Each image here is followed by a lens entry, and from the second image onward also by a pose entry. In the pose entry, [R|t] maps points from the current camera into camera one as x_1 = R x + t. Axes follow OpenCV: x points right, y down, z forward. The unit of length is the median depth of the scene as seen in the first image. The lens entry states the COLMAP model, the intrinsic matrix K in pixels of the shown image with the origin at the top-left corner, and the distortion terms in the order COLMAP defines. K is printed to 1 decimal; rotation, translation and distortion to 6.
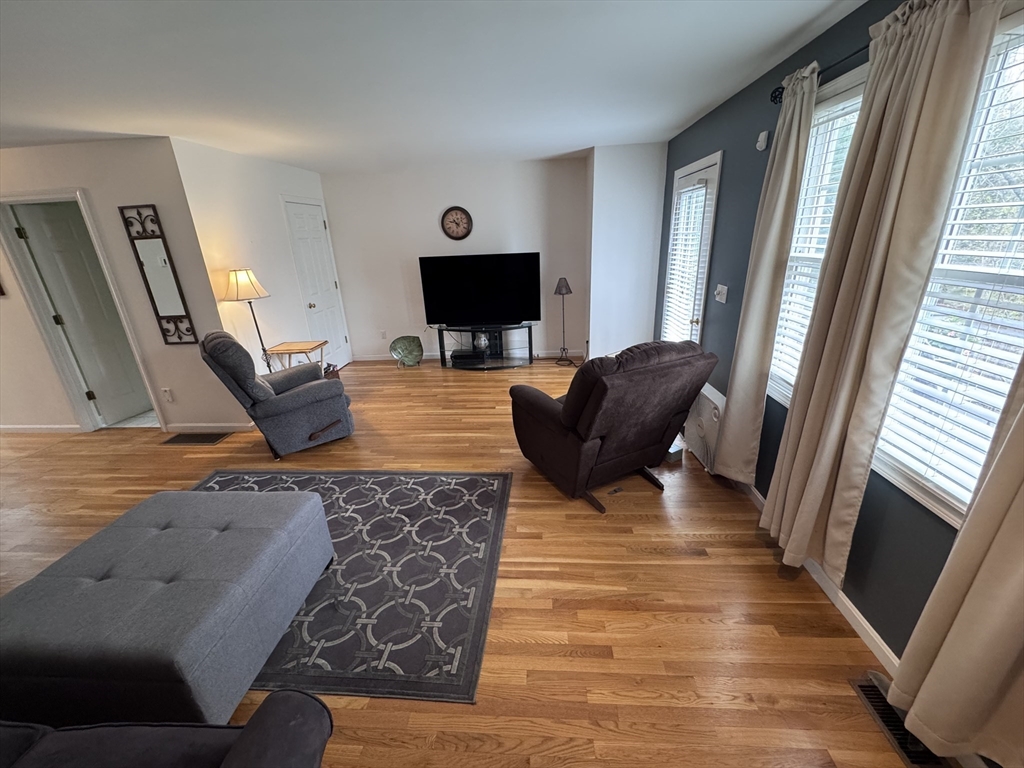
lens RADIAL K [[409.2, 0, 512.0], [0, 409.2, 384.0], [0, 0, 1]] dist [-0.004754, 0.000312]
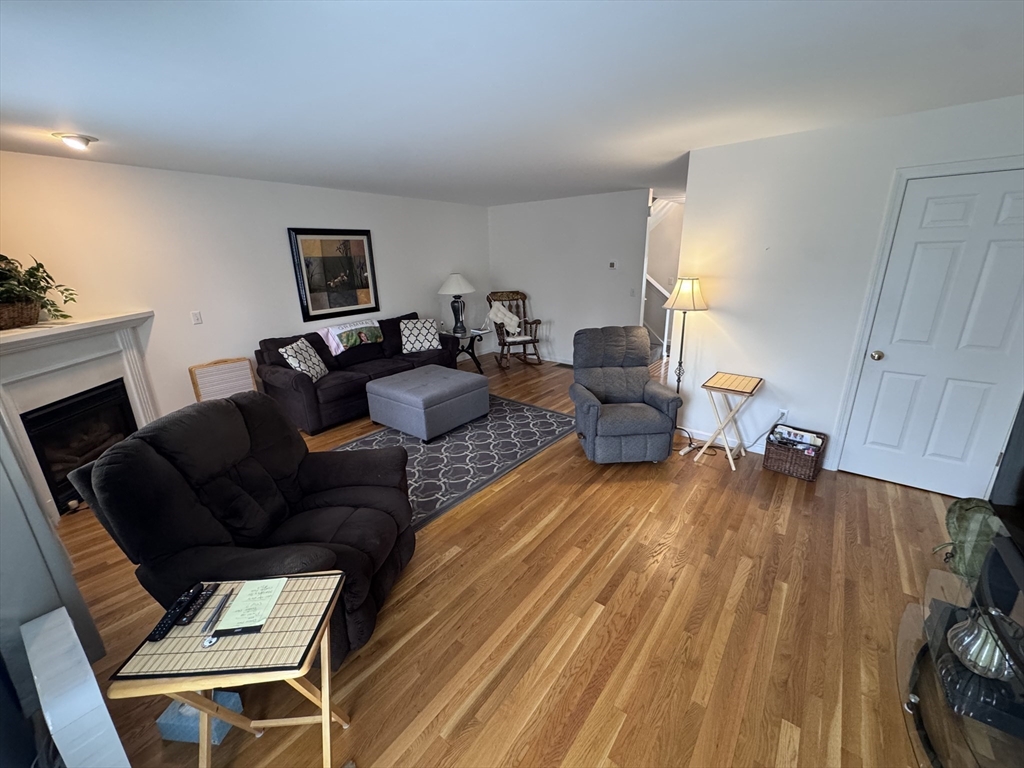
lens RADIAL K [[407.8, 0, 512.0], [0, 407.8, 384.0], [0, 0, 1]] dist [-0.001211, -0.000315]
pose [[-0.564671, 0.300445, -0.768687, 0.397215], [-0.242802, 0.829693, 0.502650, -0.479222], [0.788793, 0.470471, -0.395555, 1.231892]]
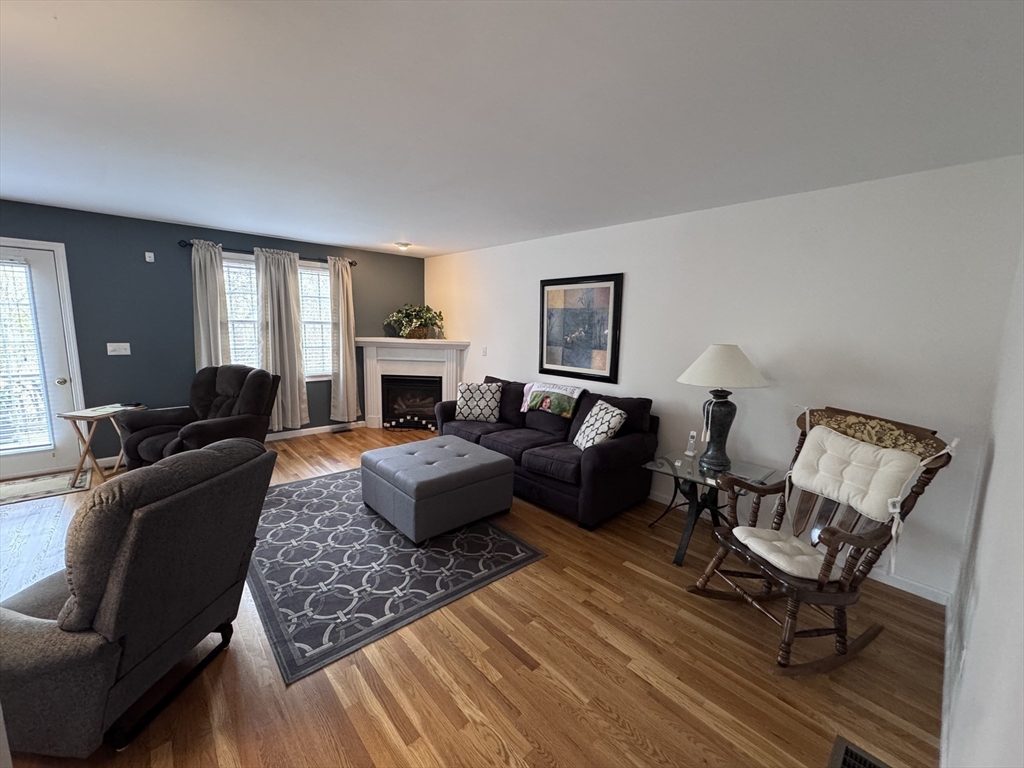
lens RADIAL K [[409.2, 0, 512.0], [0, 409.2, 384.0], [0, 0, 1]] dist [-0.004754, 0.000312]
pose [[-0.720420, -0.080757, 0.688820, -1.238510], [0.242827, 0.900958, 0.359595, -0.257355], [-0.649638, 0.426324, -0.629458, 0.947588]]
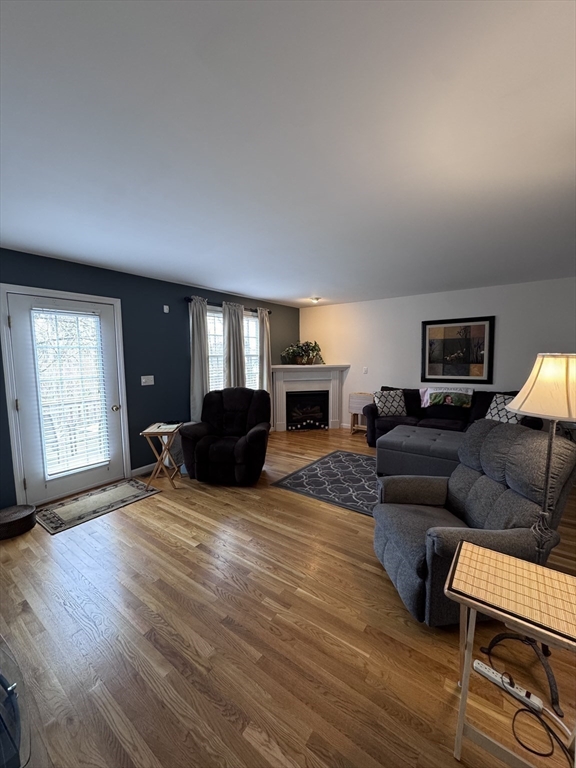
lens RADIAL K [[305.8, 0, 288.0], [0, 305.8, 384.0], [0, 0, 1]] dist [-0.001211, -0.000315]
pose [[-0.841578, 0.002554, 0.540130, -0.621413], [0.231785, 0.904944, 0.356865, -0.479456], [-0.487876, 0.425524, -0.762172, 1.534237]]
